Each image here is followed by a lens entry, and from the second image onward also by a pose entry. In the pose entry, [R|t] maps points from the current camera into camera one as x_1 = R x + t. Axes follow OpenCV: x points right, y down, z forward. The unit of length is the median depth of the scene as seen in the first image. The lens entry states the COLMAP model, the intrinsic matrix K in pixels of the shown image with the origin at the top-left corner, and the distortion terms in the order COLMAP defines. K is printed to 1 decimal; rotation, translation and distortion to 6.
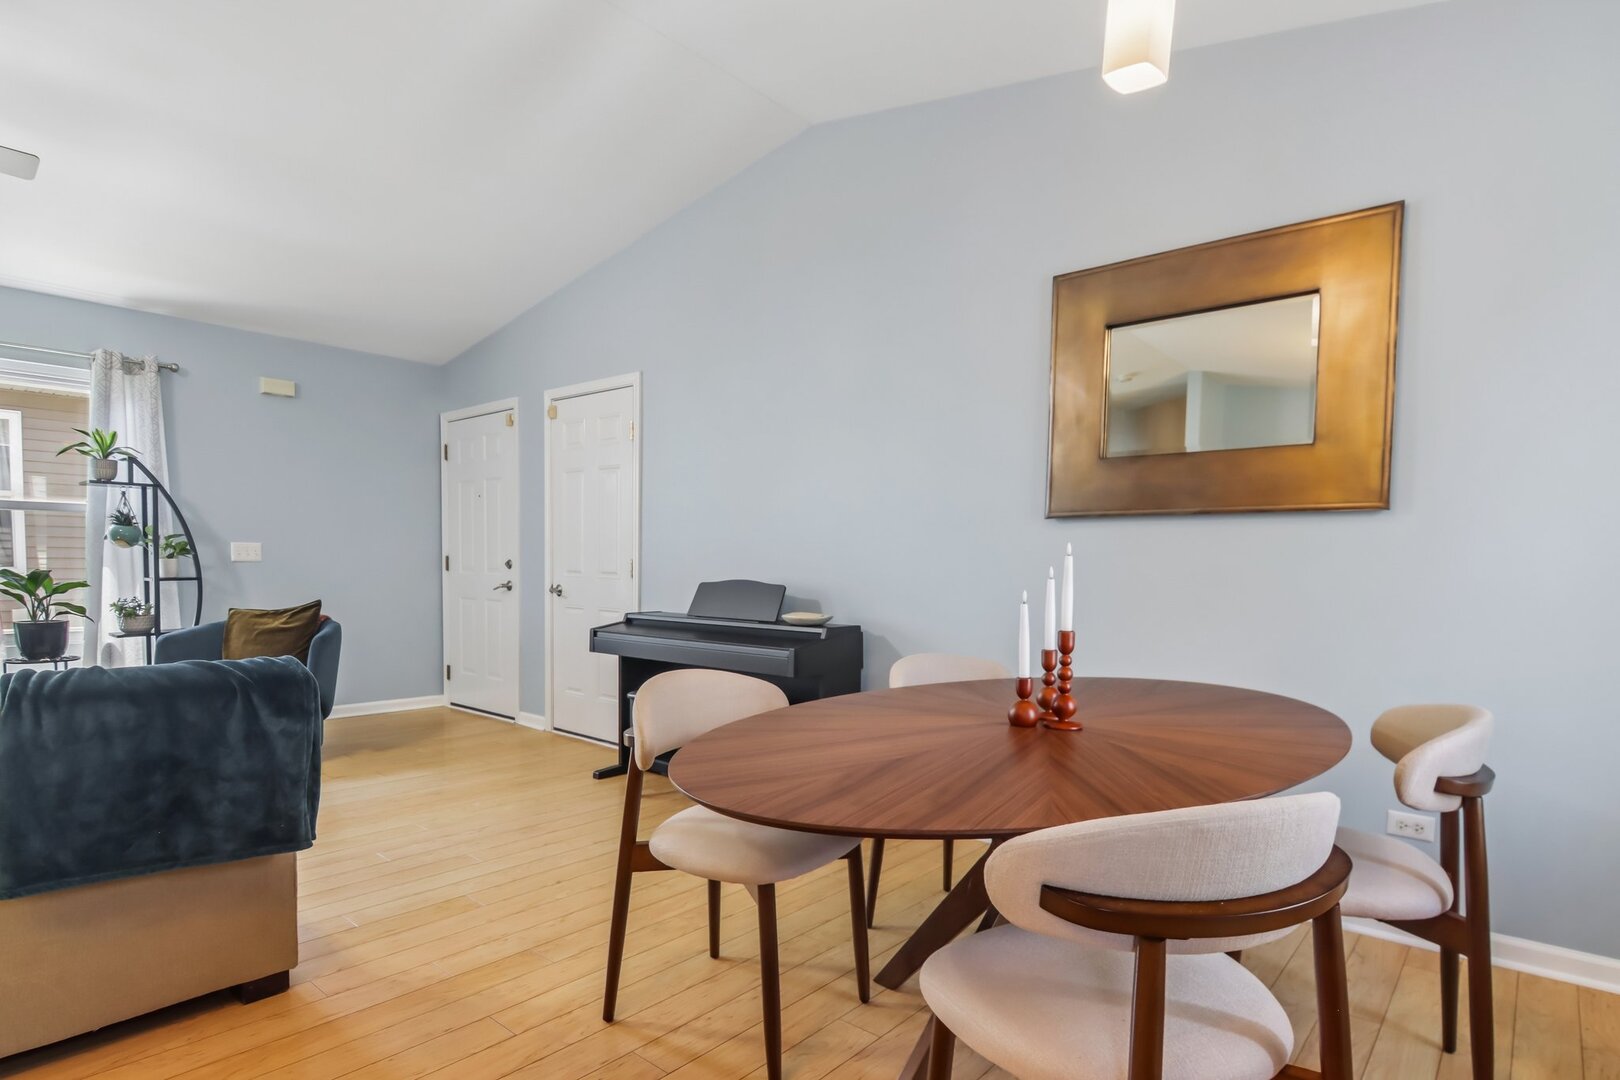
lens RADIAL K [[855.9, 0, 850.1], [0, 855.9, 618.6], [0, 0, 1]] dist [-0.001451, -0.015105]
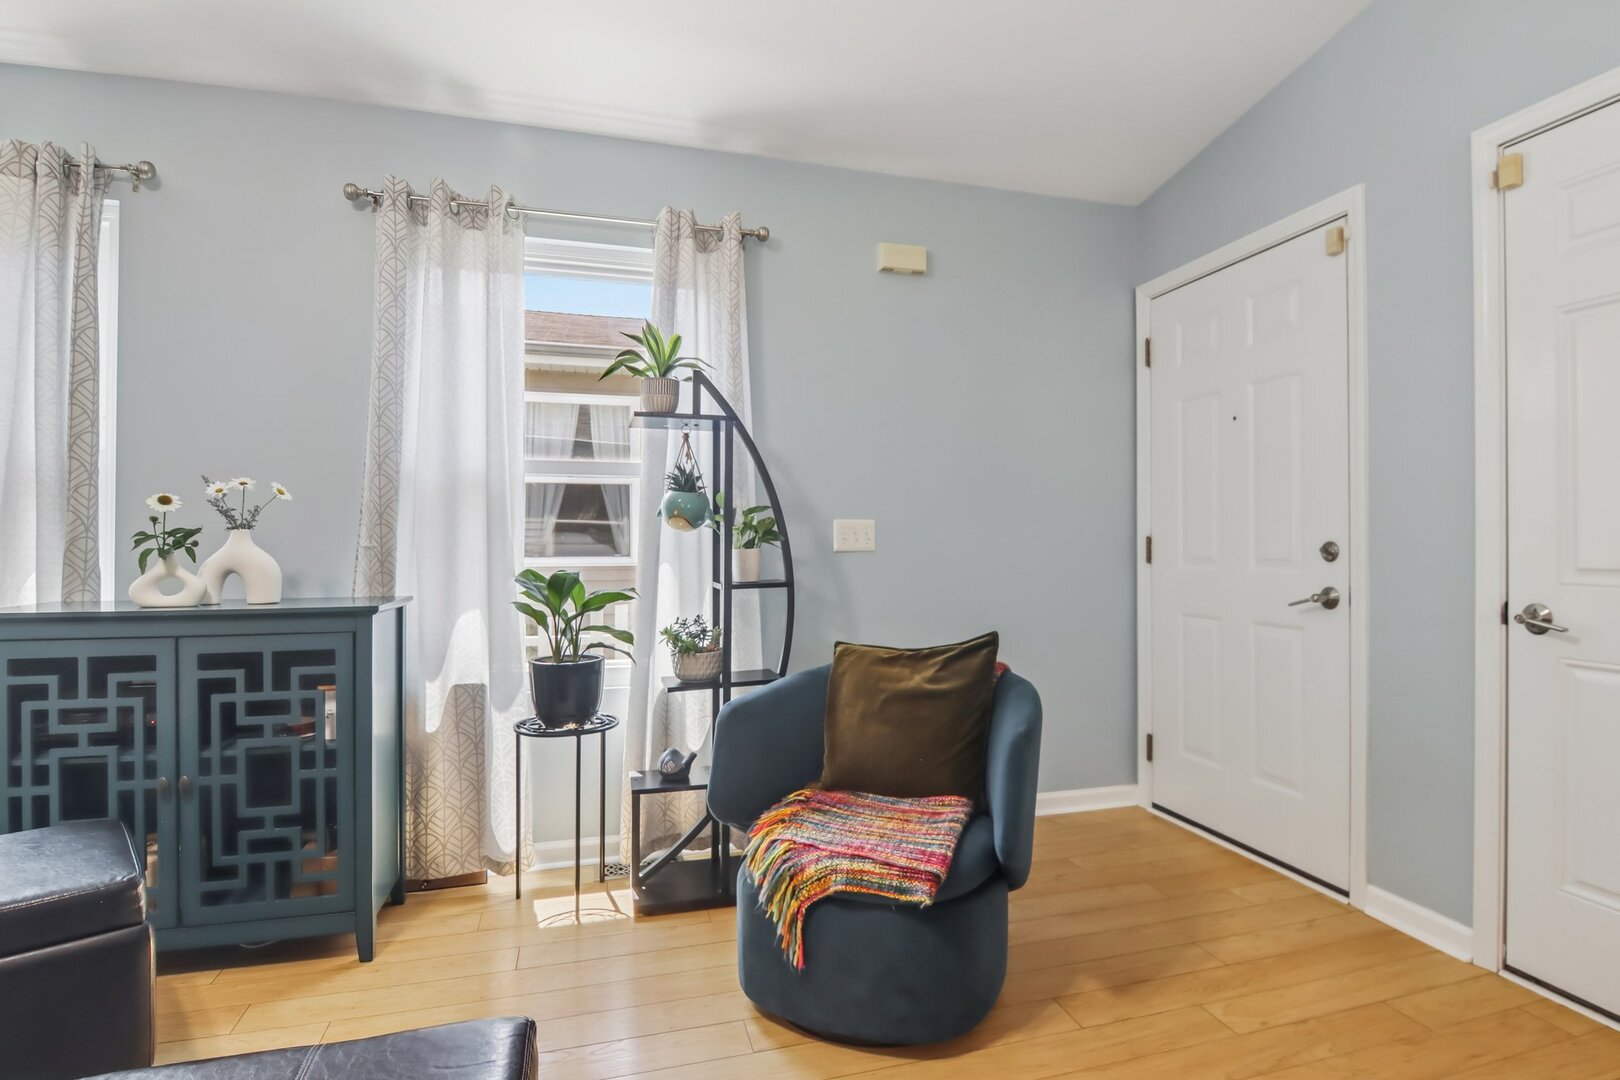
lens RADIAL K [[813.8, 0, 810.0], [0, 813.8, 540.0], [0, 0, 1]] dist [-0.000686, -0.000366]
pose [[0.814792, -0.017656, -0.579484, -0.454533], [-0.023062, 0.997758, -0.062828, -0.043380], [0.579294, 0.064556, 0.812558, 0.584828]]
